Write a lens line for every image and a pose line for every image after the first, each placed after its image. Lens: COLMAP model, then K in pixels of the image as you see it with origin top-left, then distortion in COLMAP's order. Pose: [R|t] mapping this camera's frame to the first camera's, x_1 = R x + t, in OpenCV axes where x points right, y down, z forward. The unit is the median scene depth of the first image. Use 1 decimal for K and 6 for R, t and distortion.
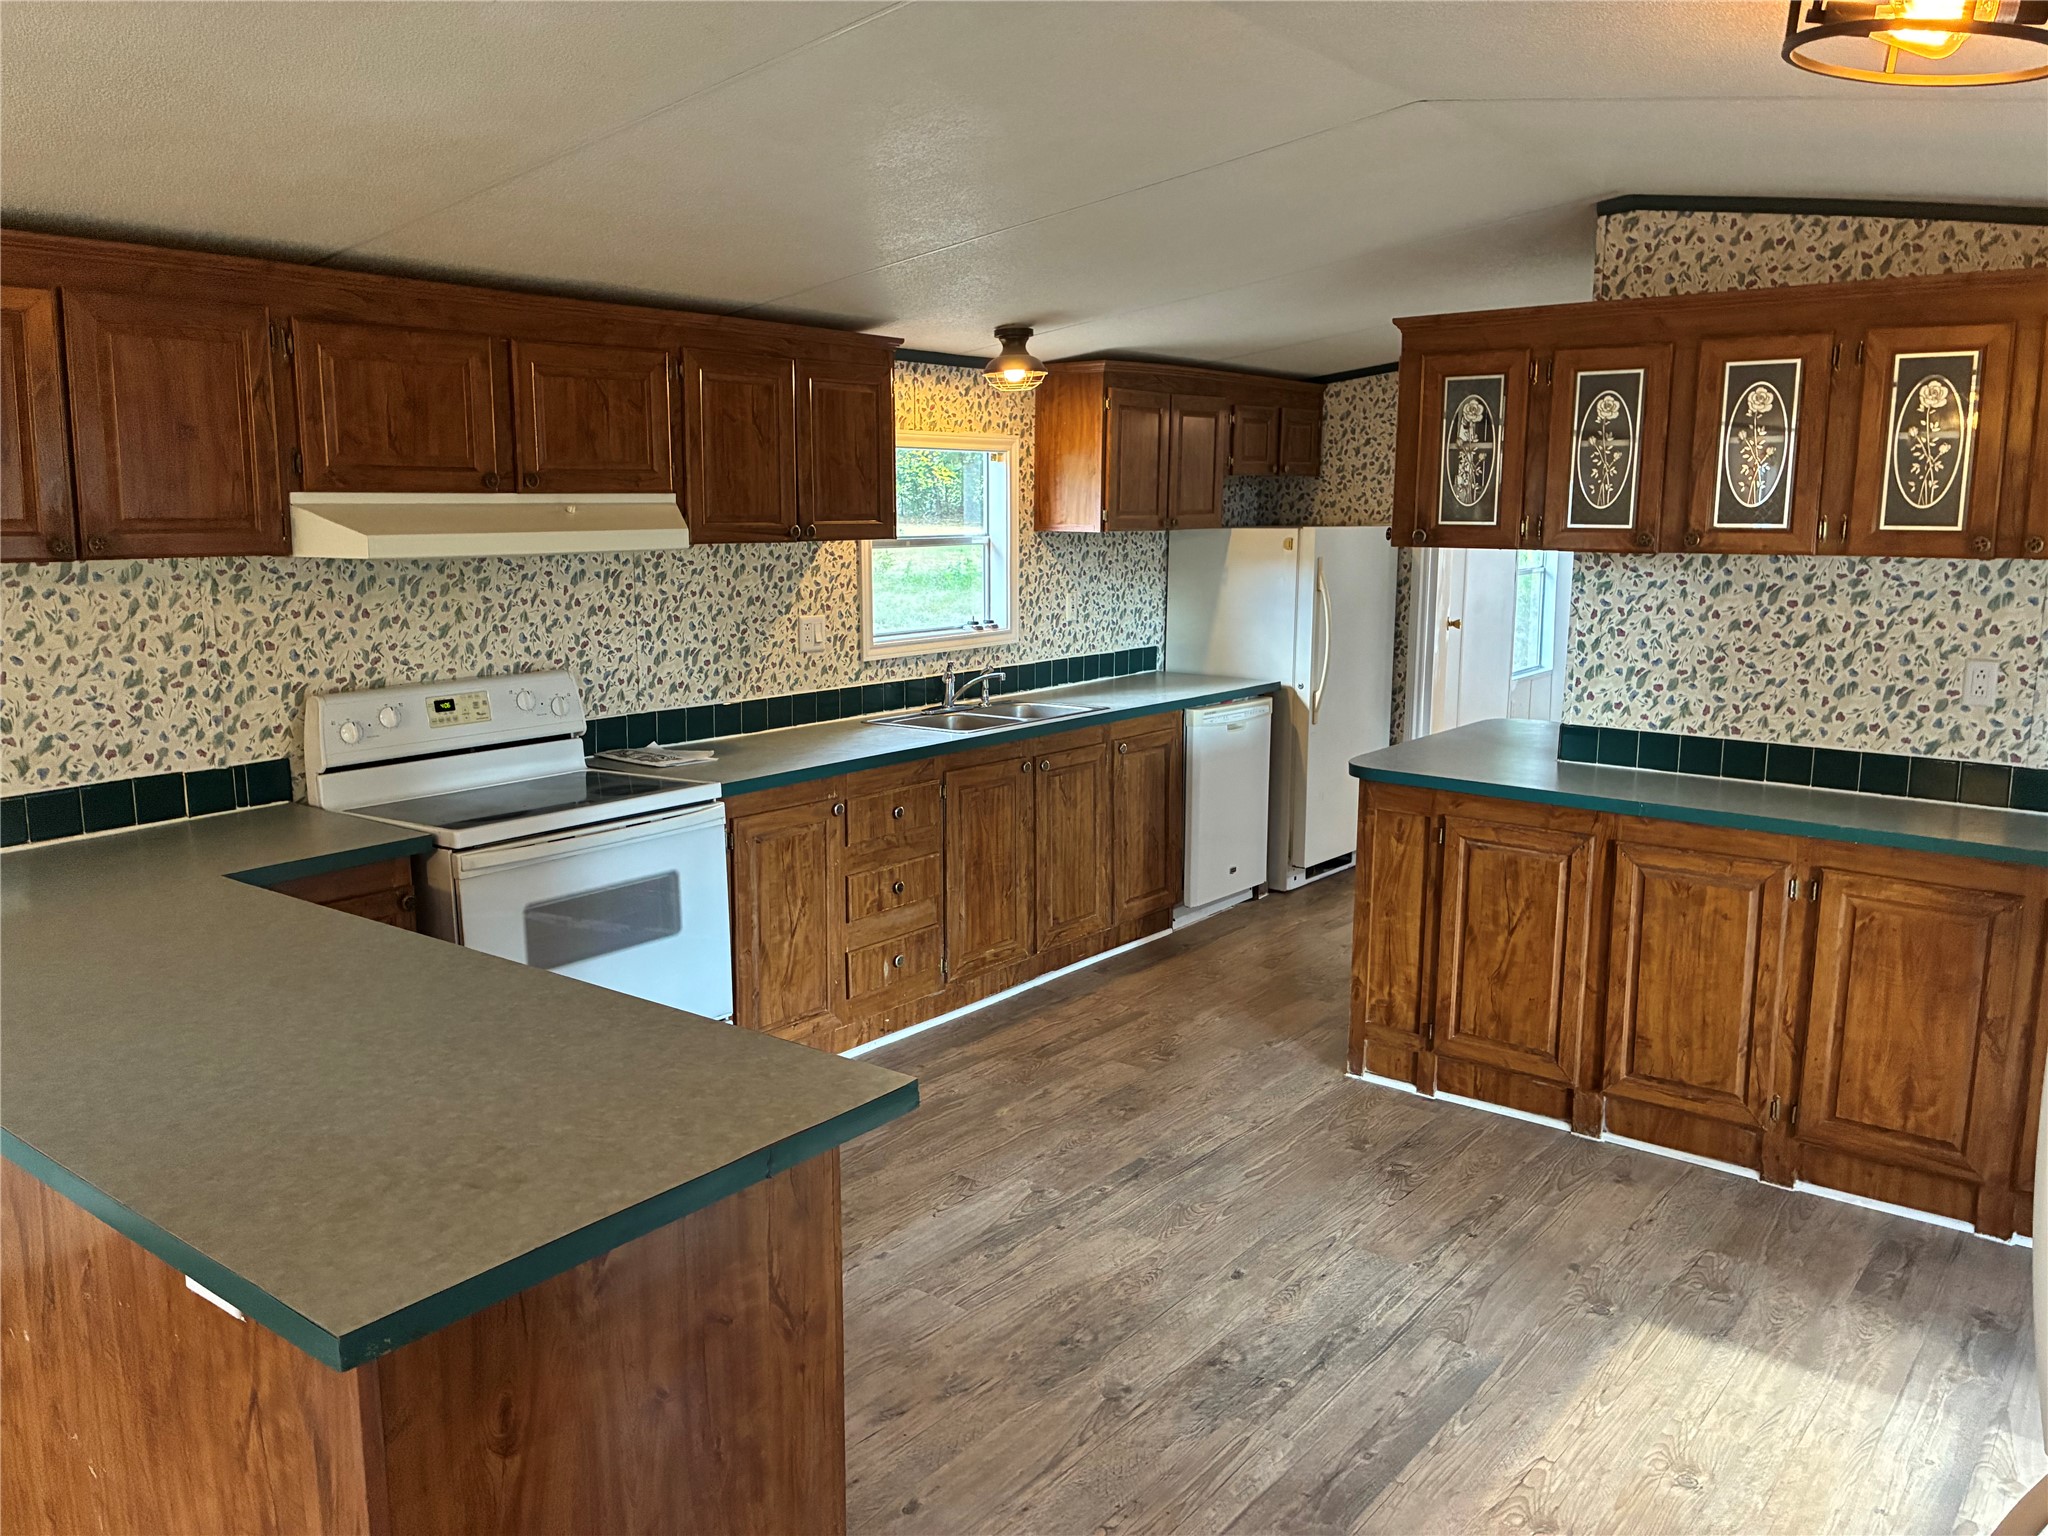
lens RADIAL K [[1585.6, 0, 1032.3], [0, 1585.6, 755.4], [0, 0, 1]] dist [0.052391, -0.050460]
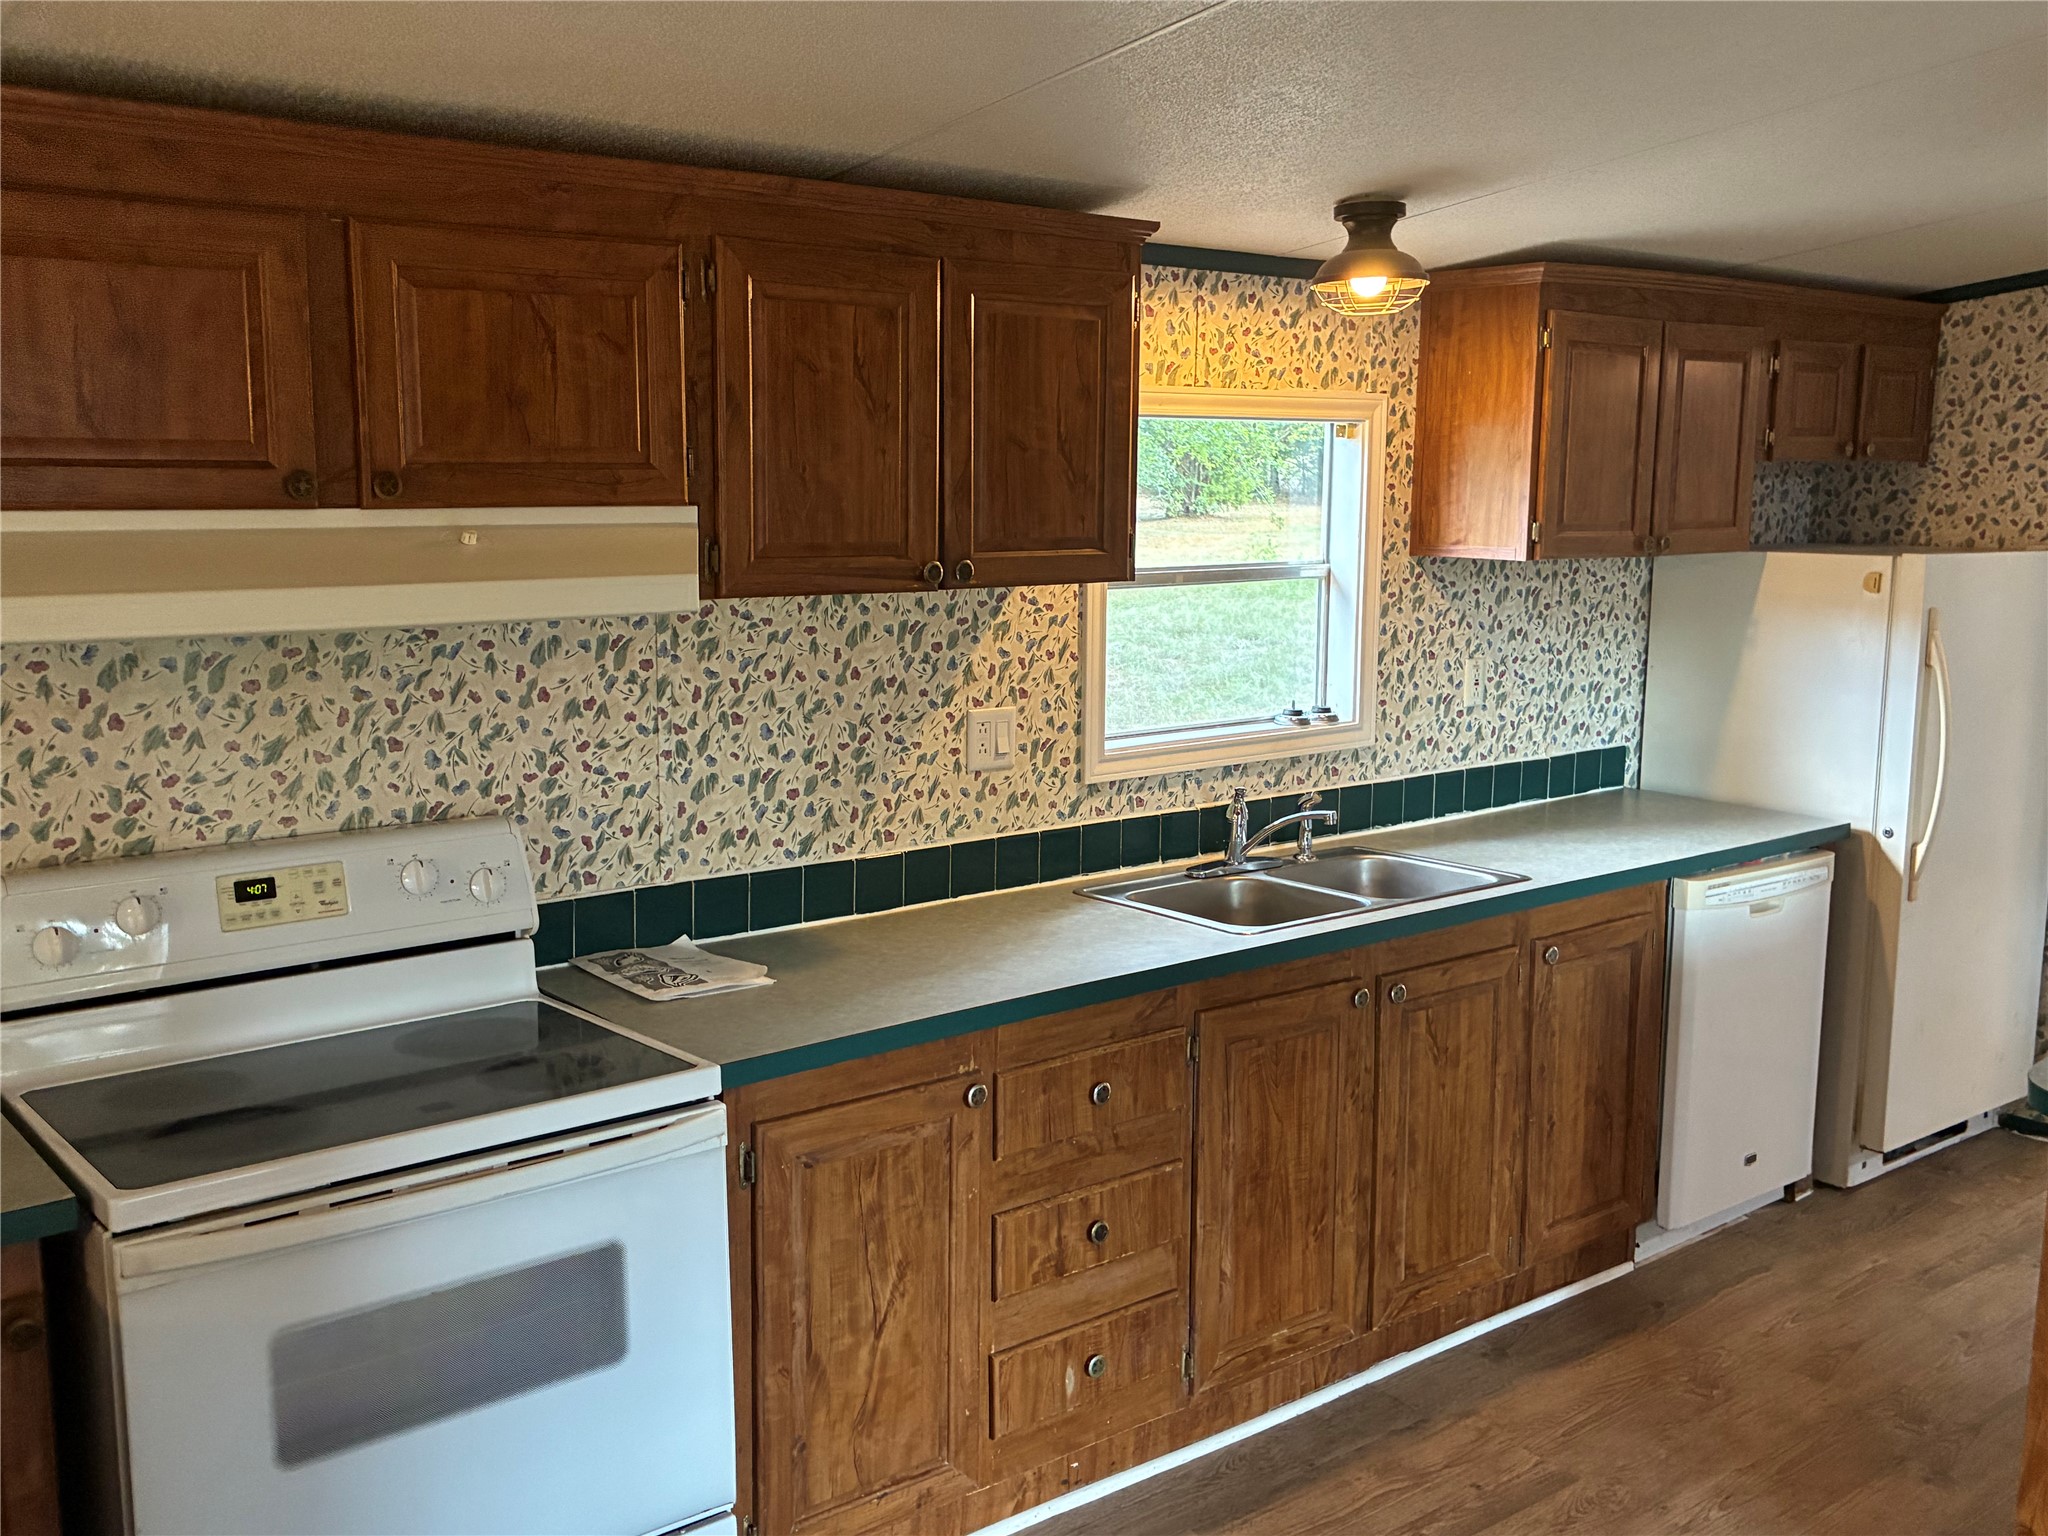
lens RADIAL K [[1968.3, 0, 1018.7], [0, 1968.3, 746.8], [0, 0, 1]] dist [0.028577, 0.000000]
pose [[0.974170, 0.036698, -0.222813, 0.030447], [-0.041499, 0.998996, -0.016904, -0.064424], [0.221969, 0.025714, 0.974715, 0.317440]]
